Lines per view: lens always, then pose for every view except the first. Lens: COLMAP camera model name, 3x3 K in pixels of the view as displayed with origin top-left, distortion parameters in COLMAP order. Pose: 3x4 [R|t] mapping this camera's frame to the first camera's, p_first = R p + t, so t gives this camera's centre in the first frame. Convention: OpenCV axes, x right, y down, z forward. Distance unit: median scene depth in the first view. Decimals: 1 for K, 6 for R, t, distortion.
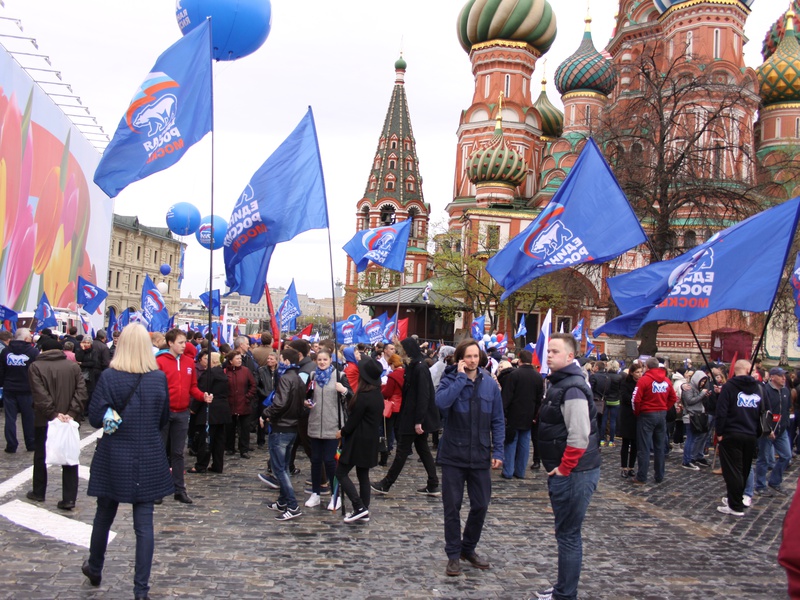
lens RADIAL K [[794.8, 0, 382.9], [0, 794.8, 301.8], [0, 0, 1]] dist [-0.133642, 0.182242]
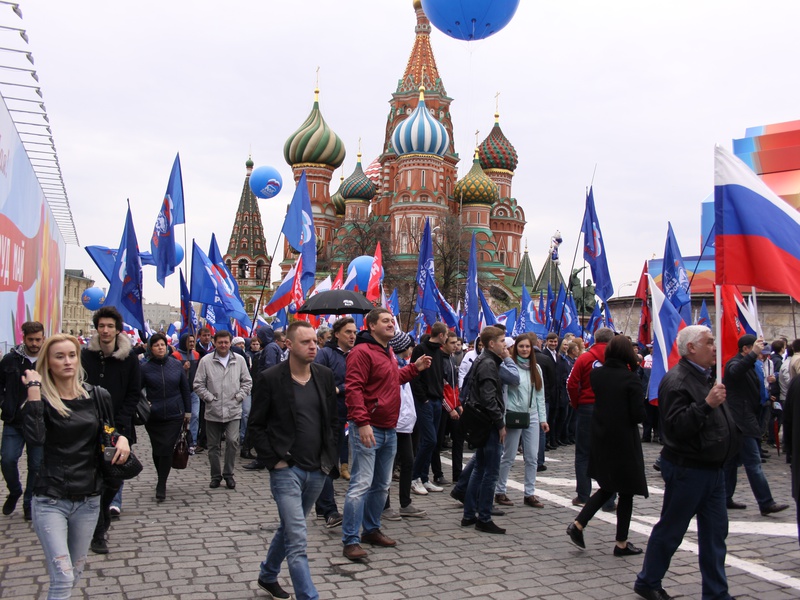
lens RADIAL K [[794.8, 0, 382.9], [0, 794.8, 301.8], [0, 0, 1]] dist [-0.133642, 0.182242]
pose [[0.983615, -0.029127, 0.177912, -0.003153], [0.031746, 0.999425, -0.011888, -0.015825], [-0.177463, 0.017341, 0.983975, -0.645325]]
